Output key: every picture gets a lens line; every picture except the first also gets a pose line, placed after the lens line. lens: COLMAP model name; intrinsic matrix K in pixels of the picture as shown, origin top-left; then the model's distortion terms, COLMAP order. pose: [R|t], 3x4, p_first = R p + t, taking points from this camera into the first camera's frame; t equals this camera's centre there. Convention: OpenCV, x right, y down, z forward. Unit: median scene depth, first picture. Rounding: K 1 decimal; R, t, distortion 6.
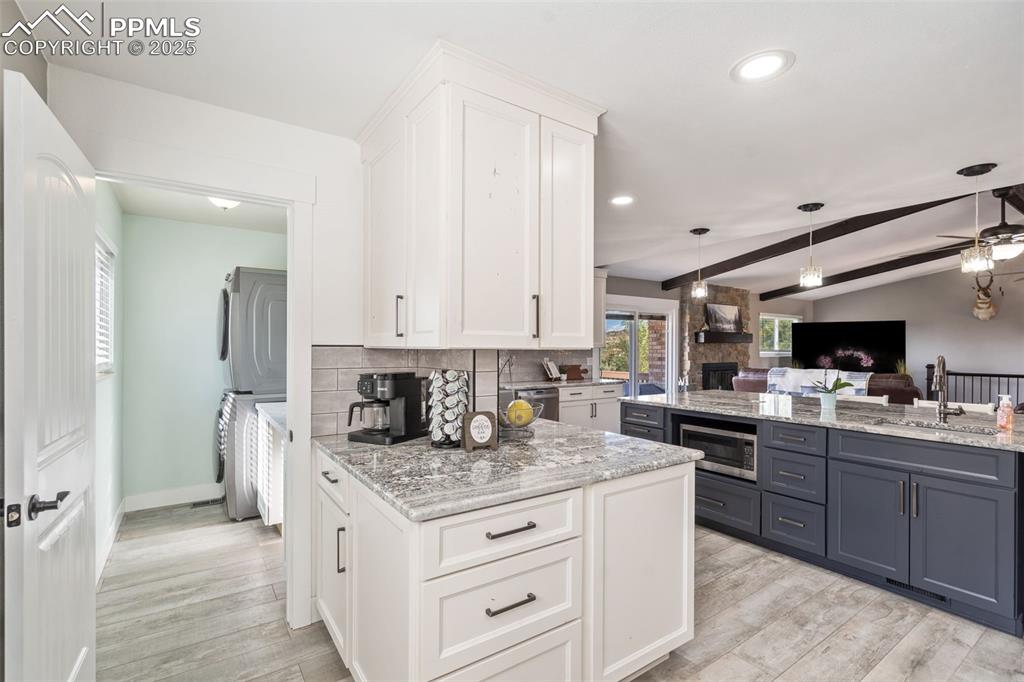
lens RADIAL K [[465.4, 0, 510.1], [0, 465.4, 344.8], [0, 0, 1]] dist [0.001412, 0.000198]
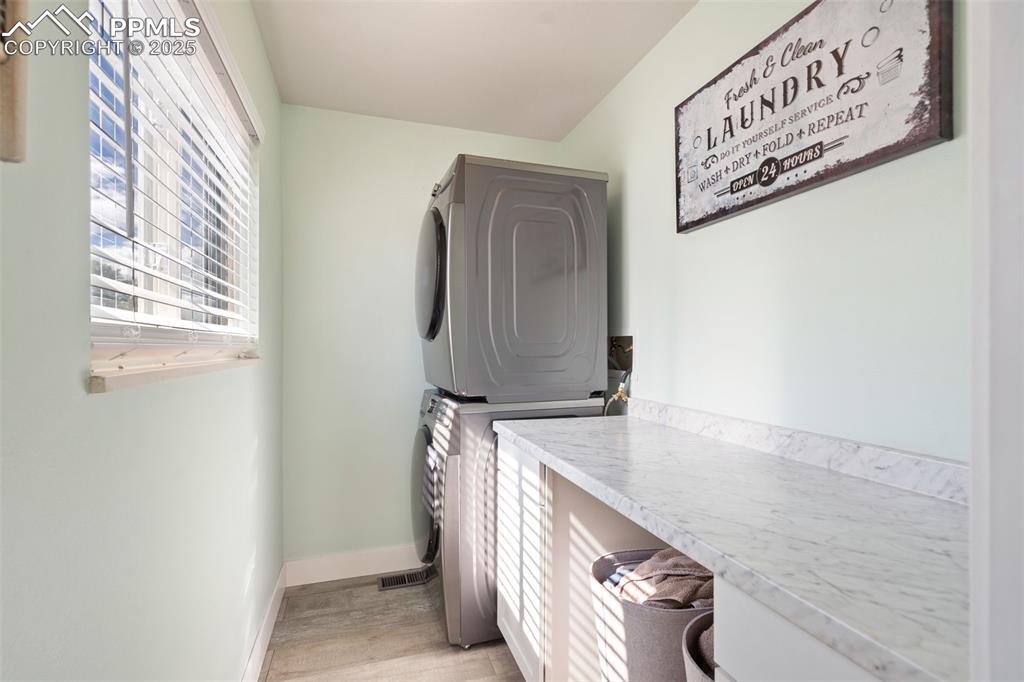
lens RADIAL K [[459.8, 0, 513.5], [0, 459.8, 345.6], [0, 0, 1]] dist [-0.002951, -0.000098]
pose [[0.962576, -0.005067, -0.270965, -0.386400], [0.004614, 0.999987, -0.002309, 0.043810], [0.270973, 0.000973, 0.962586, 0.517883]]
